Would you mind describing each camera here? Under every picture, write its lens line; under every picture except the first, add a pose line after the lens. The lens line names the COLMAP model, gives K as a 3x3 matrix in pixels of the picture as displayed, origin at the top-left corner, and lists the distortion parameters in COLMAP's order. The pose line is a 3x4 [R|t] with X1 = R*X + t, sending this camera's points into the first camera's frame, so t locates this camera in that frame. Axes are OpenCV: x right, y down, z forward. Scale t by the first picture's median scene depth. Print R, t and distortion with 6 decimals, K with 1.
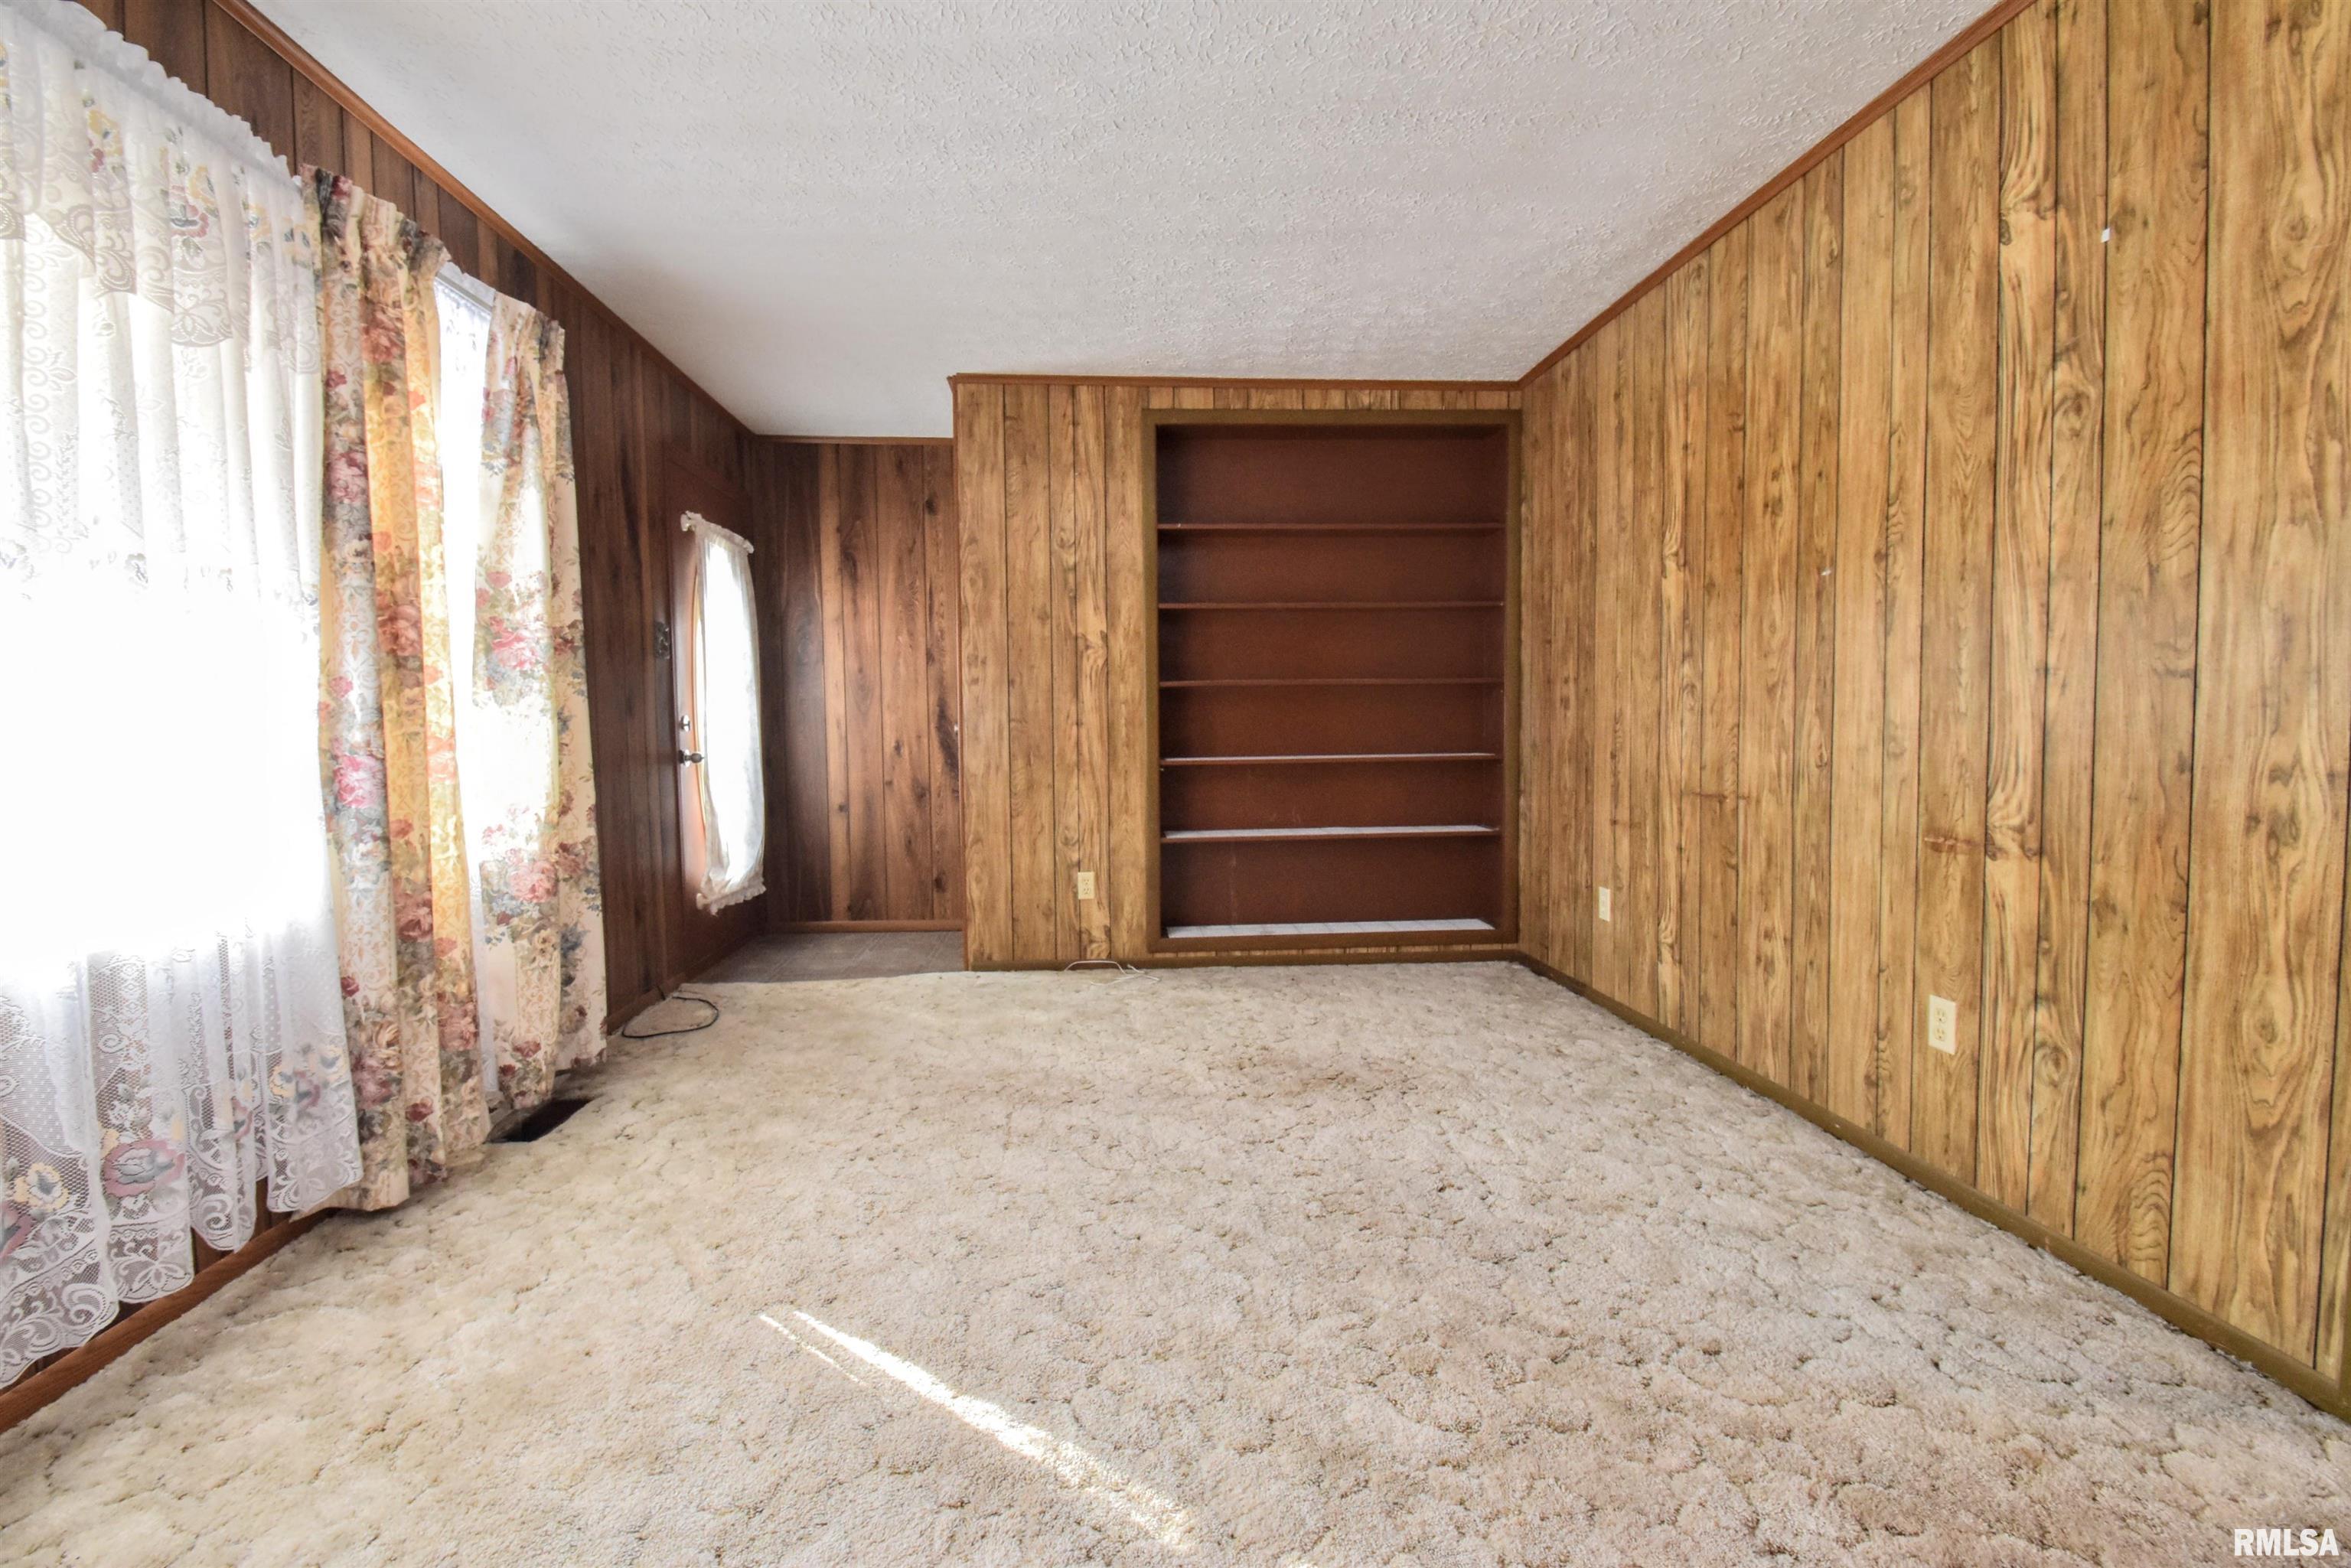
lens RADIAL K [[1054.3, 0, 1156.8], [0, 1054.3, 777.3], [0, 0, 1]] dist [0.009755, -0.015442]
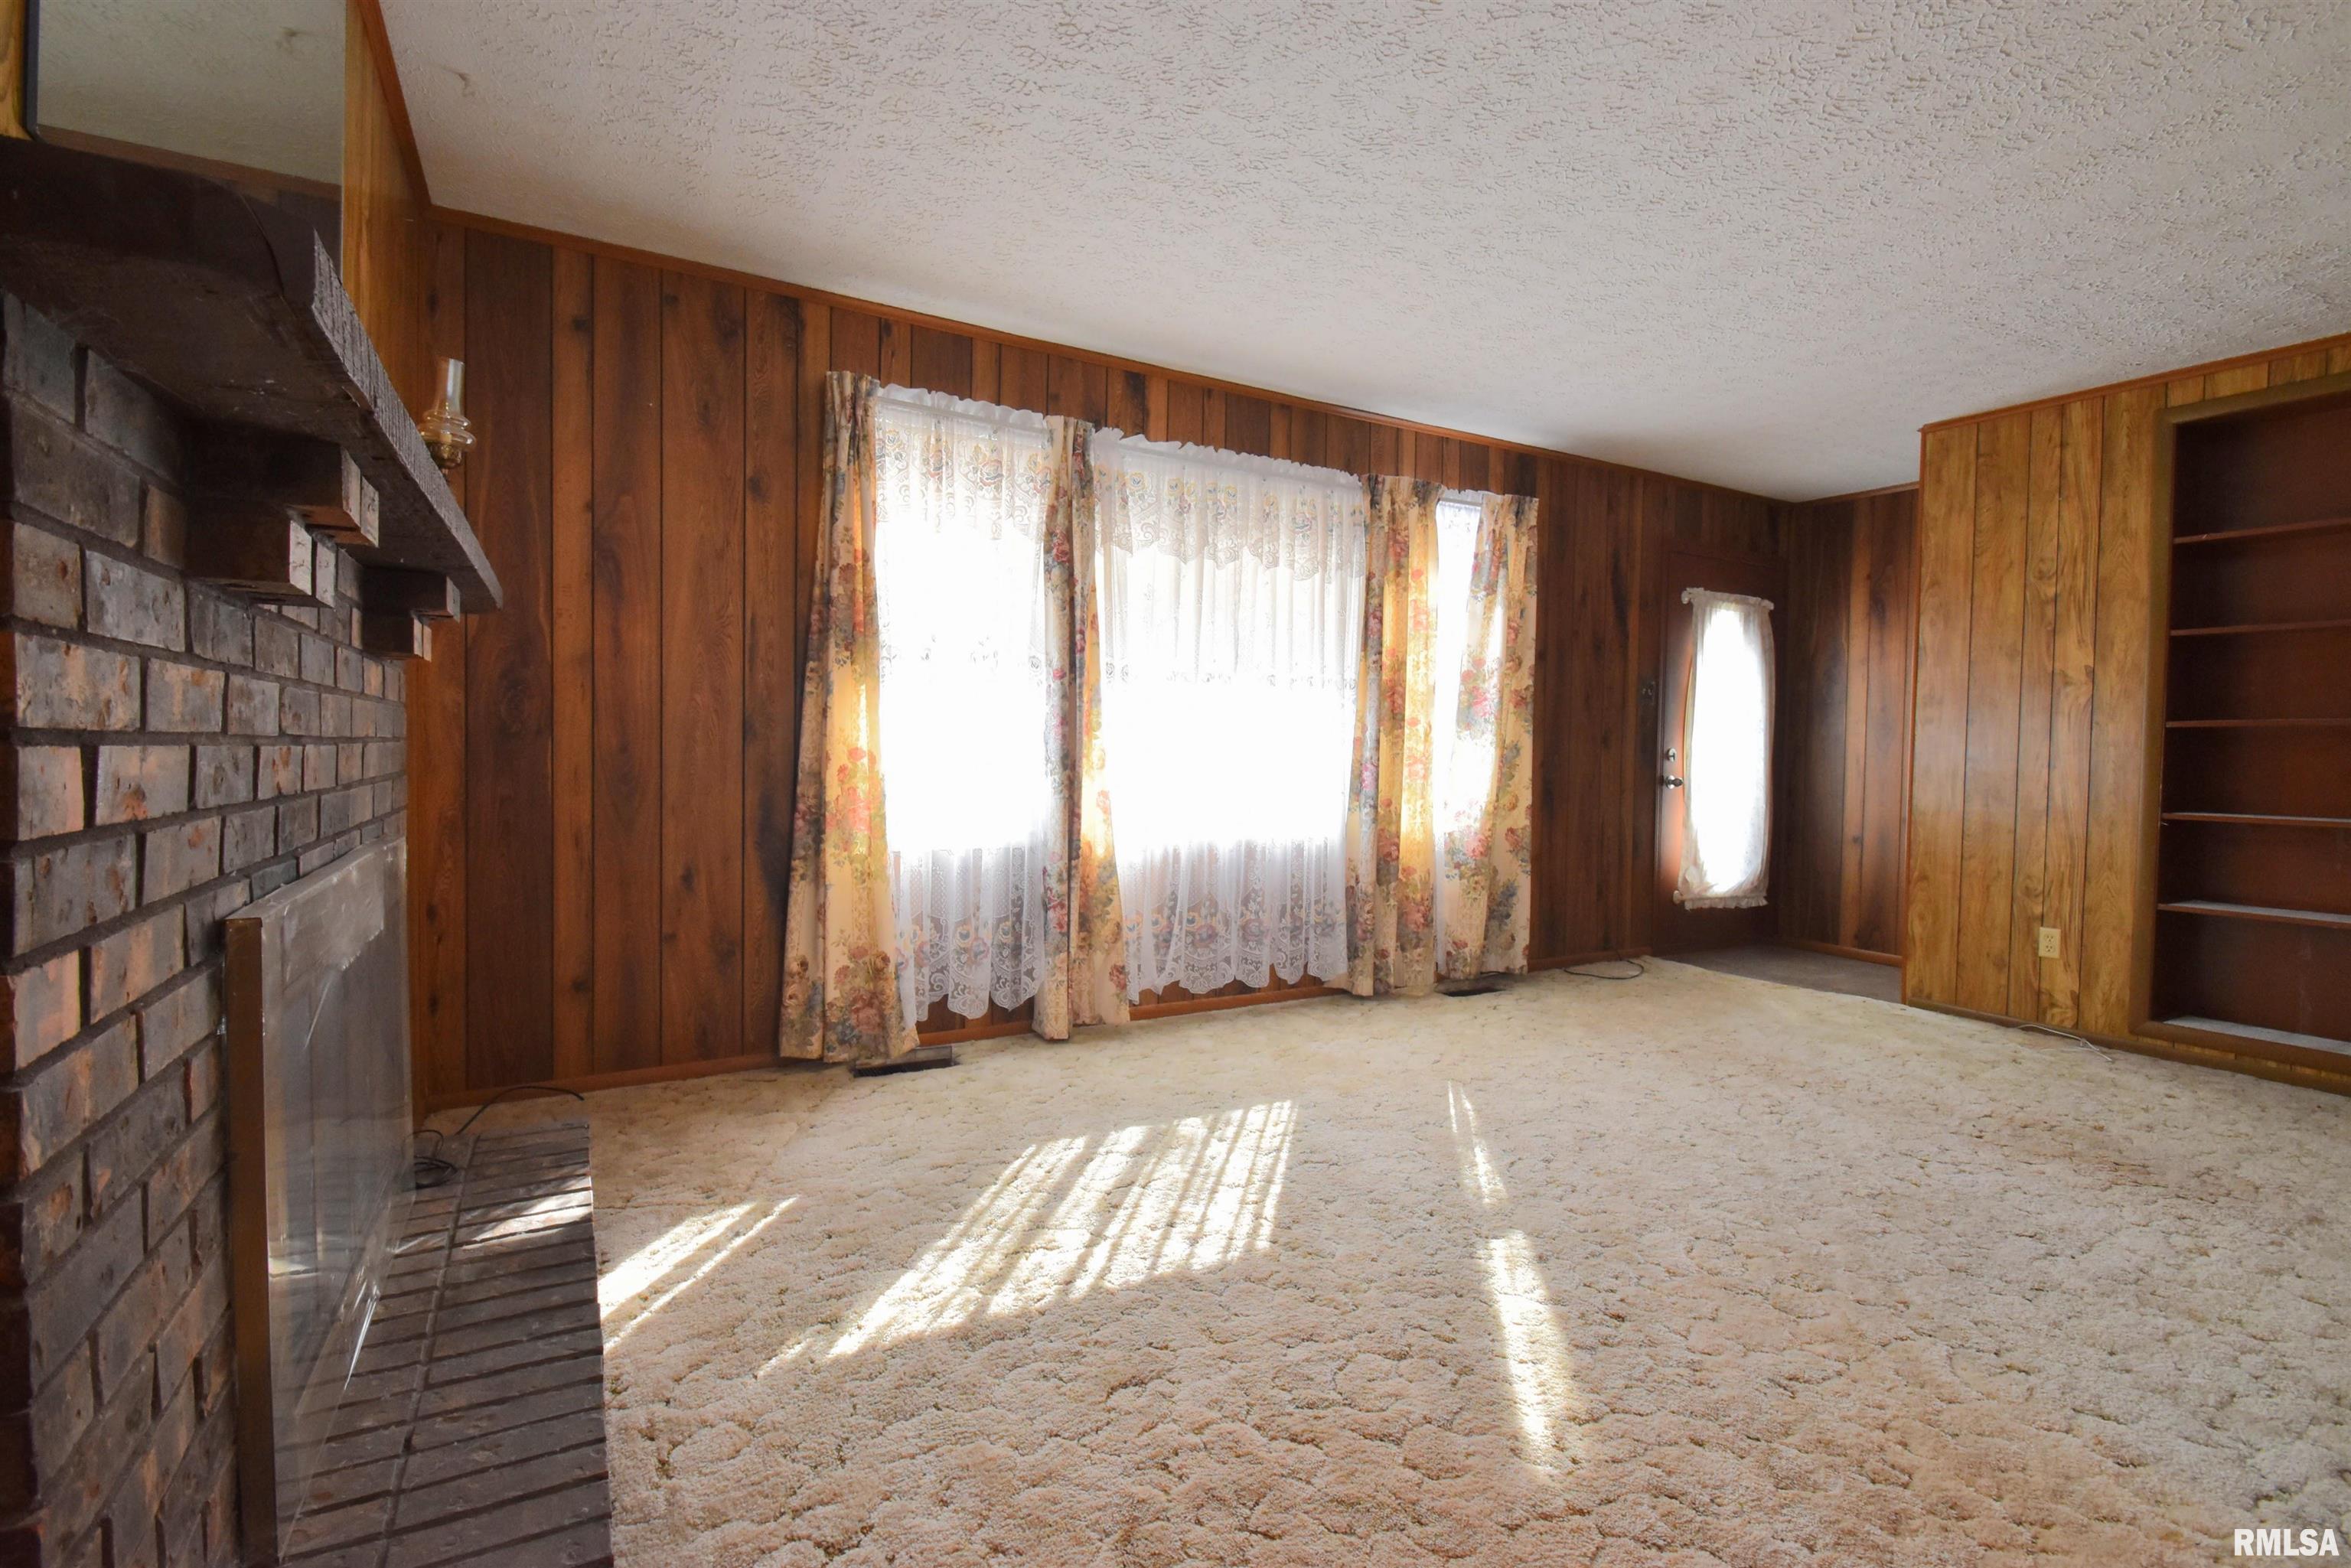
lens RADIAL K [[1054.3, 0, 1156.8], [0, 1054.3, 777.3], [0, 0, 1]] dist [0.009755, -0.015442]
pose [[0.426943, 0.045392, -0.903139, 0.629146], [-0.072437, 0.997247, 0.015879, 0.001153], [0.901373, 0.058641, 0.429056, -0.150105]]
